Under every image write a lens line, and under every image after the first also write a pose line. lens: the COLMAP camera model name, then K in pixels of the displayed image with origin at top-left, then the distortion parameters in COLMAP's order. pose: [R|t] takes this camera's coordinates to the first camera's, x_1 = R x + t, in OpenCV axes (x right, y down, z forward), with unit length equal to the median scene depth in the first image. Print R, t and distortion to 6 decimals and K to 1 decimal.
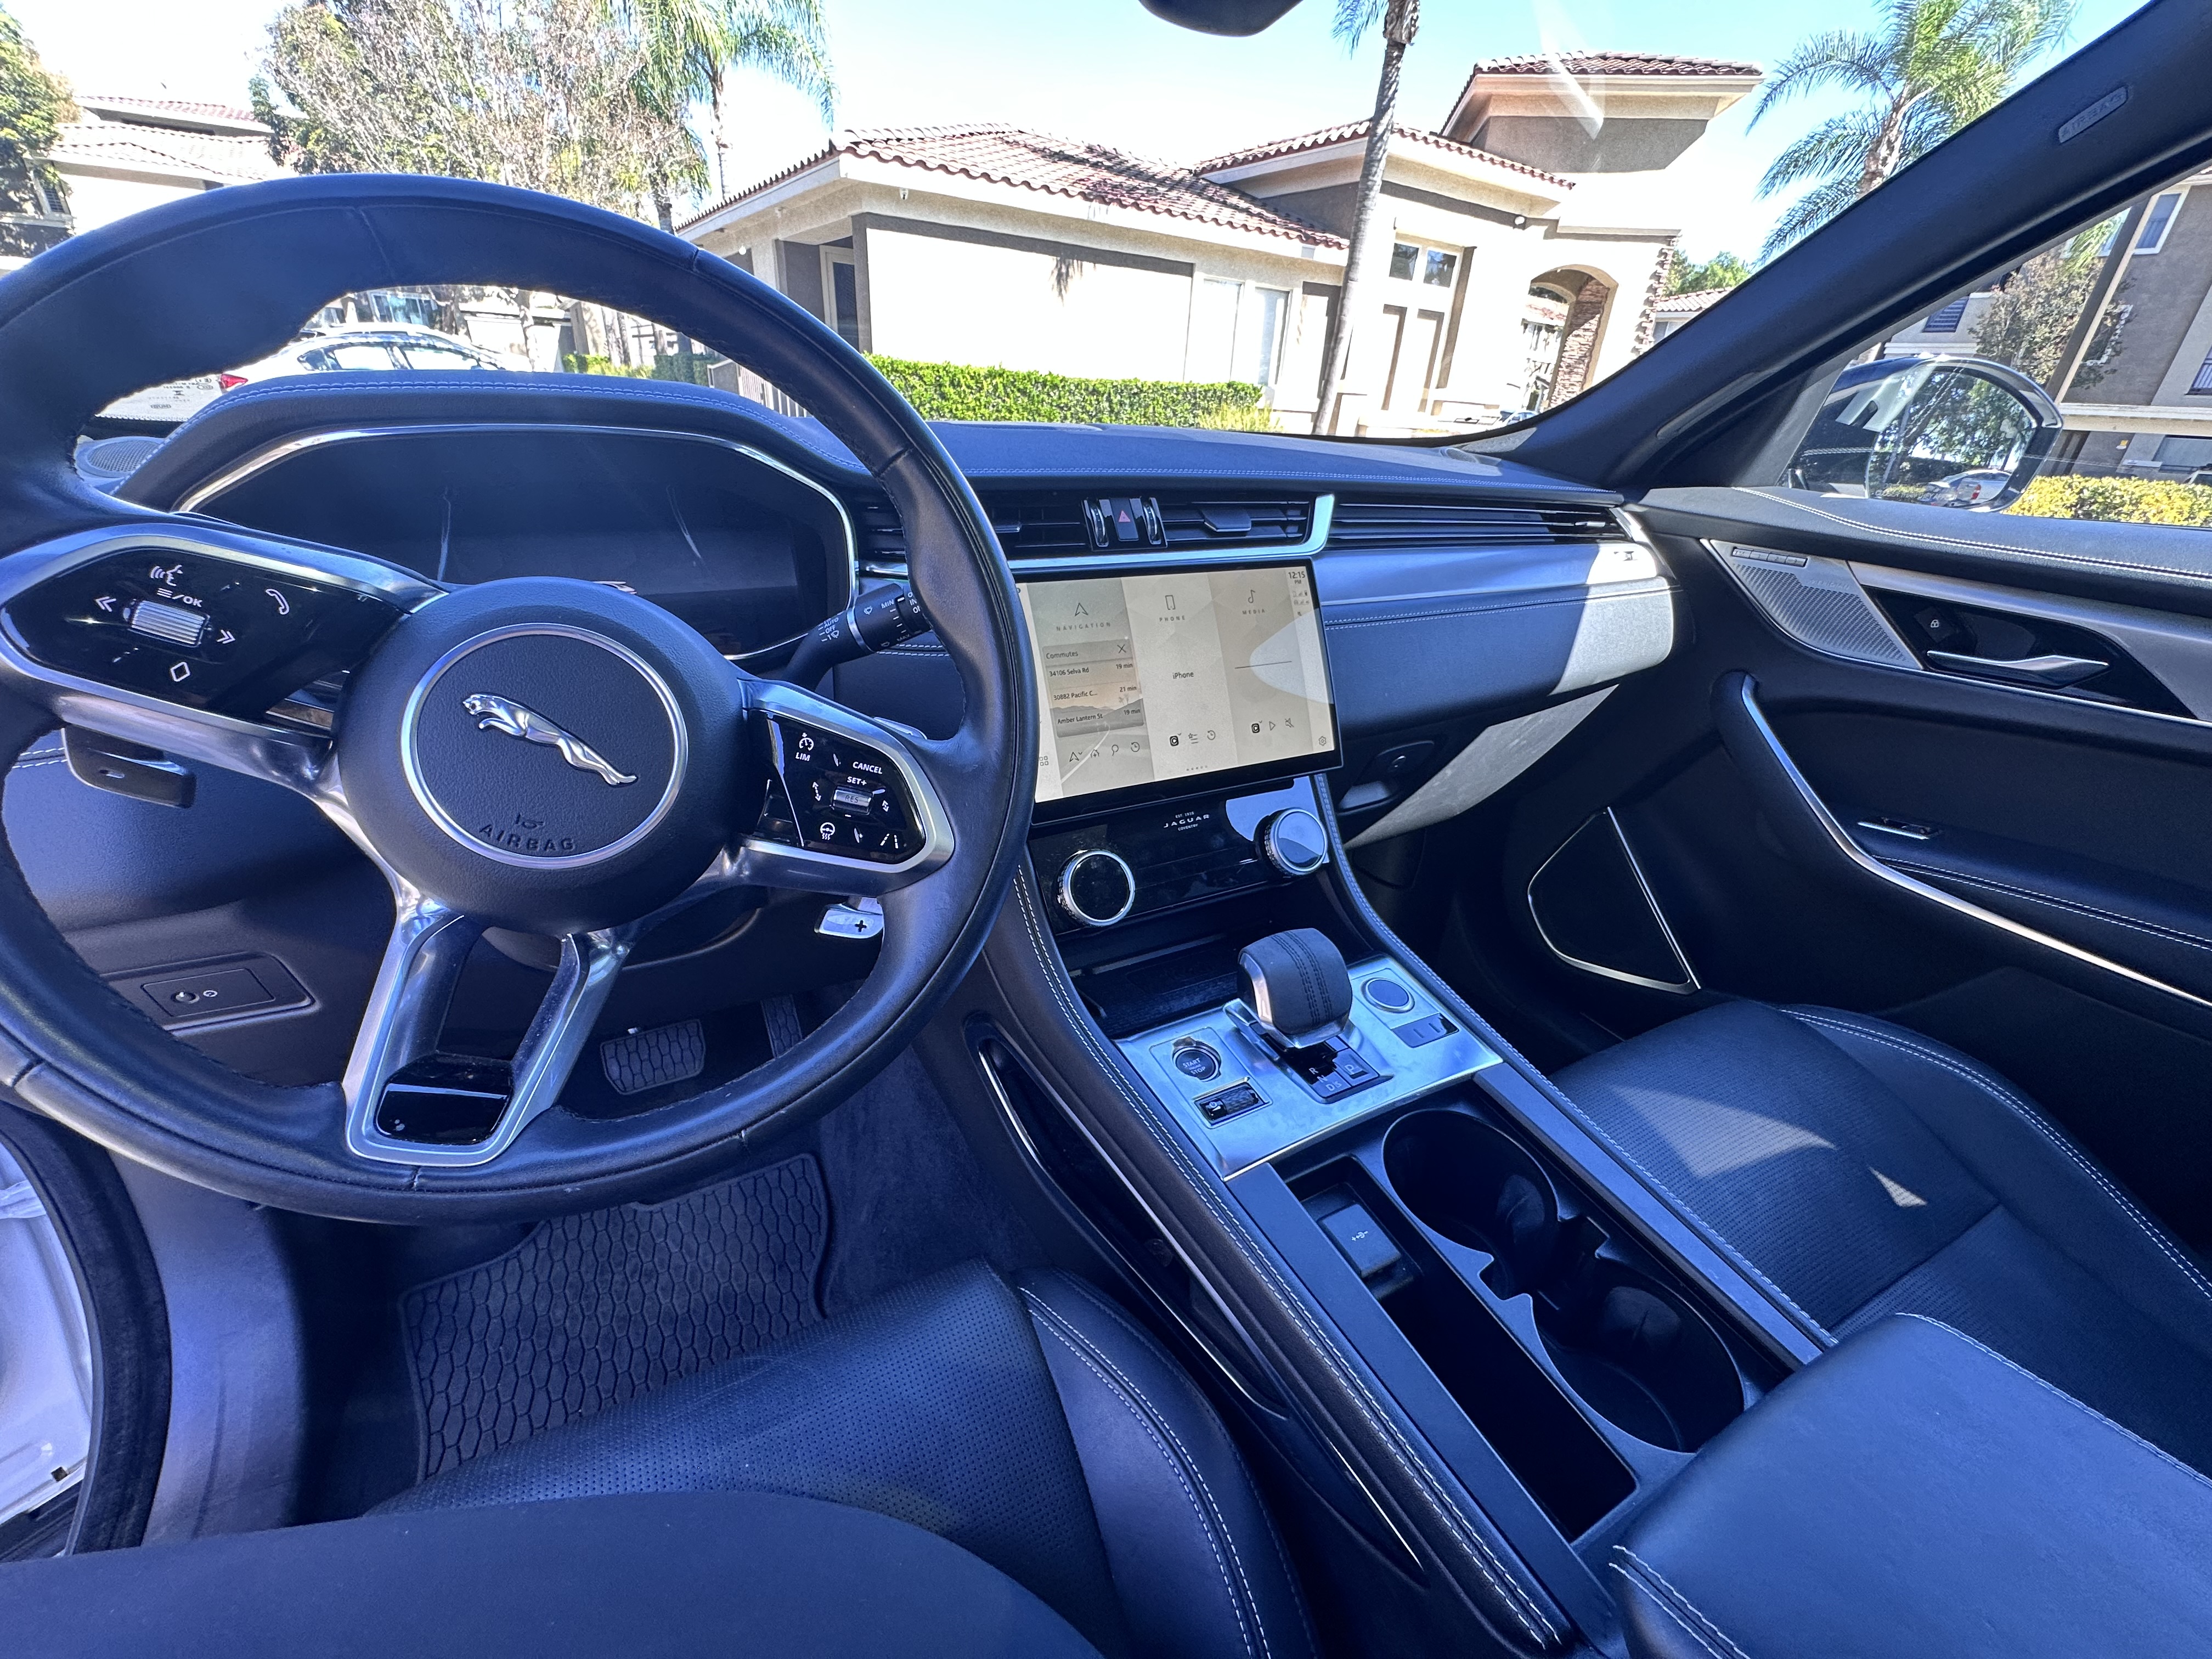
lens RADIAL K [[890.1, 0, 1097.8], [0, 890.1, 829.0], [0, 0, 1]] dist [-0.001999, 0.000106]
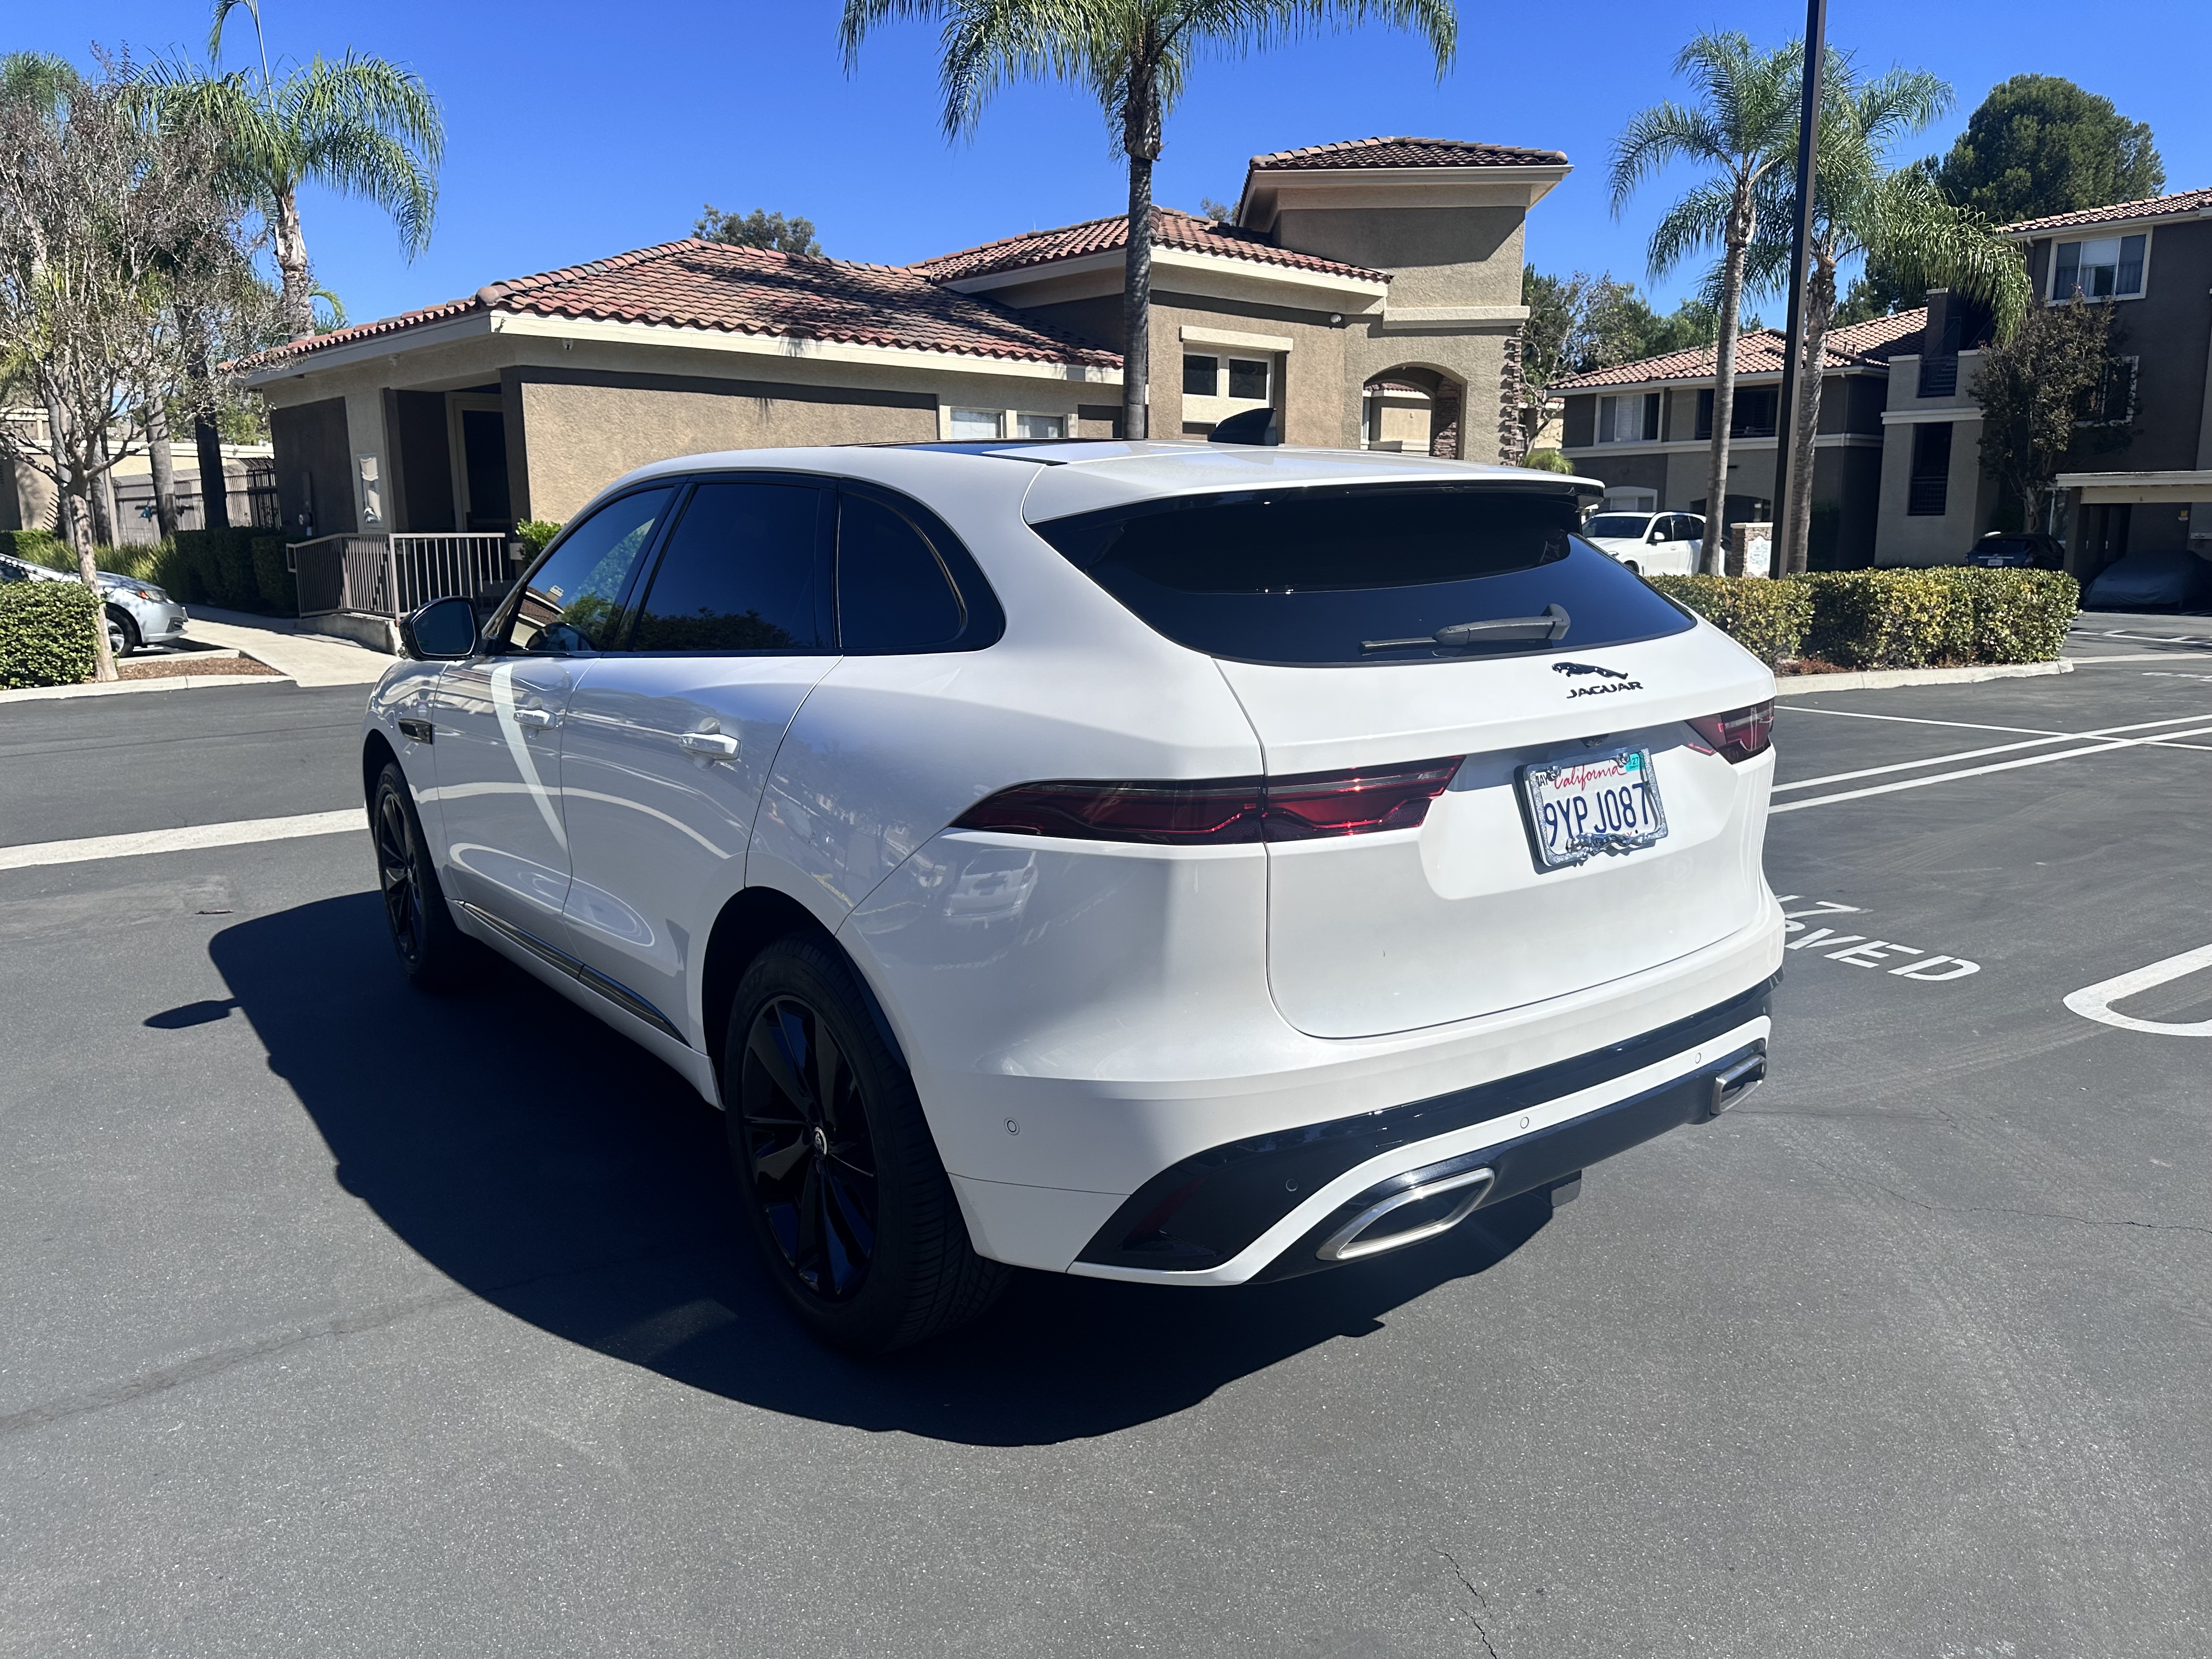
lens RADIAL K [[1597.7, 0, 1106.0], [0, 1597.7, 829.5], [0, 0, 1]] dist [0.063224, -0.070356]
pose [[0.986041, -0.087295, 0.141785, 0.022060], [0.121420, 0.959669, -0.253560, 0.152062], [-0.113932, 0.267236, 0.956872, -0.352503]]
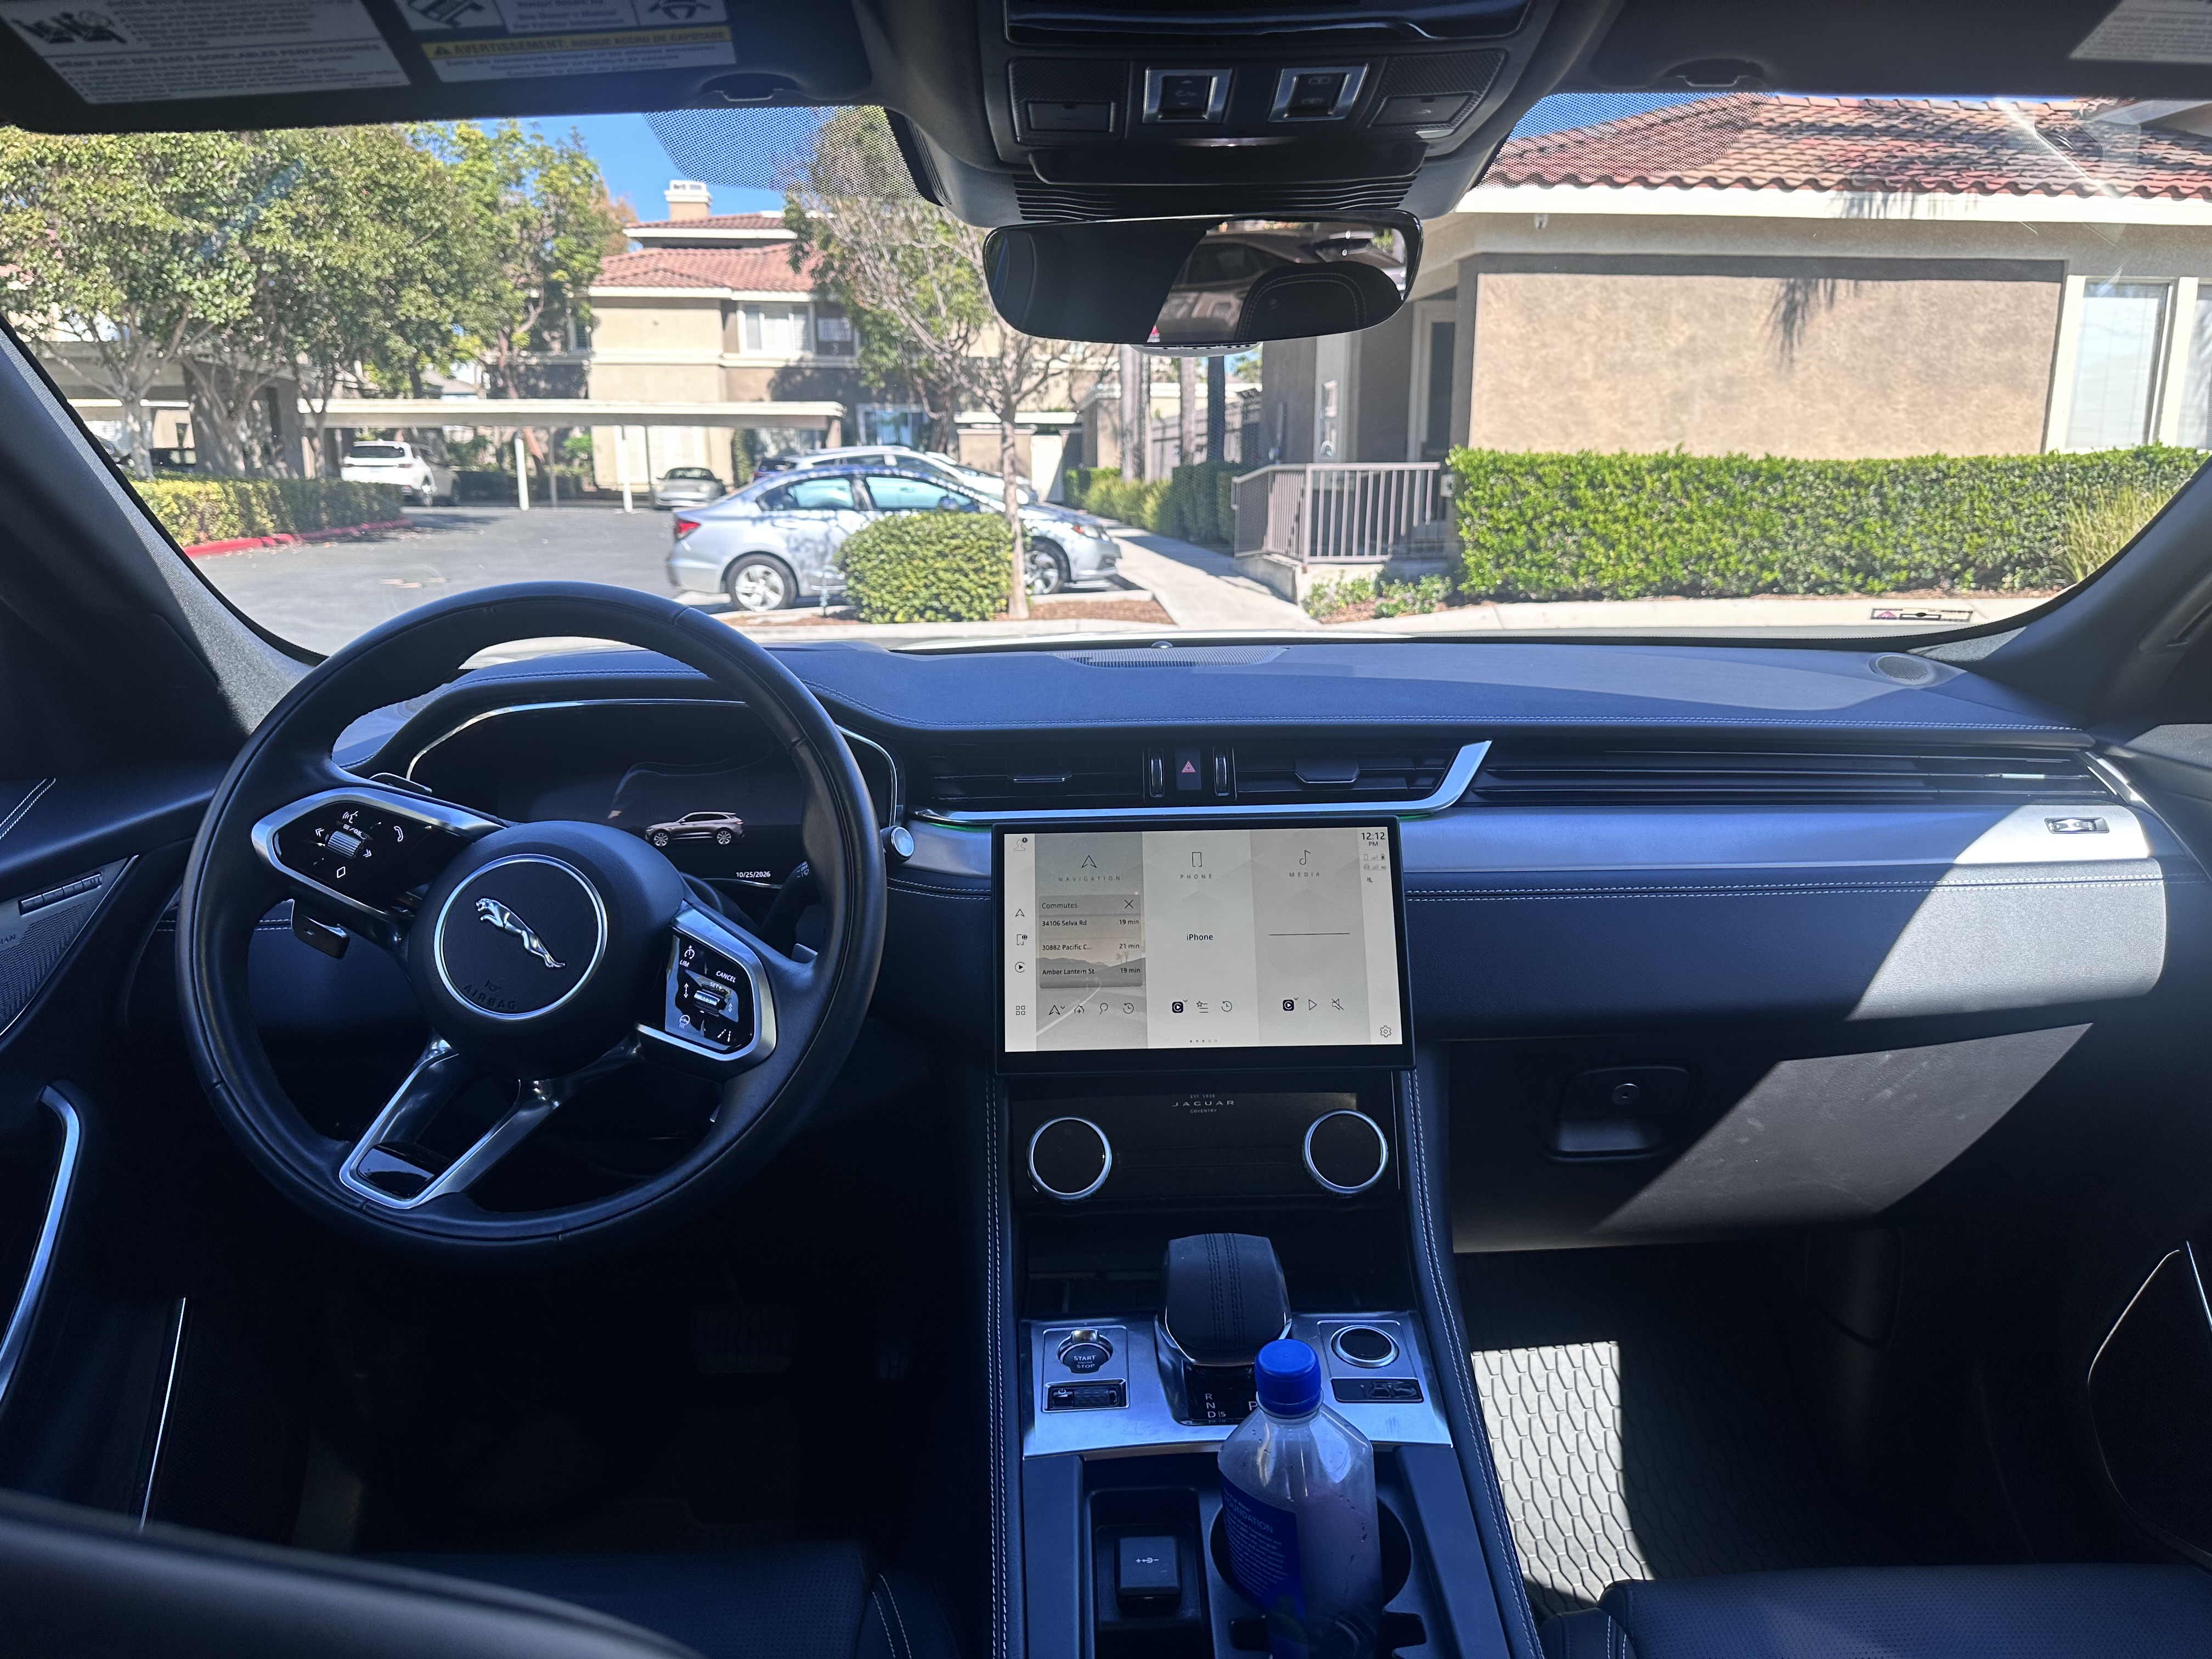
lens RADIAL K [[1543.3, 0, 1114.1], [0, 1543.3, 823.8], [0, 0, 1]] dist [0.118139, -0.207236]
pose [[0.893667, 0.044566, -0.446513, 0.034357], [-0.152275, 0.966130, -0.208341, 0.002784], [0.422105, 0.254180, 0.870184, -0.021306]]
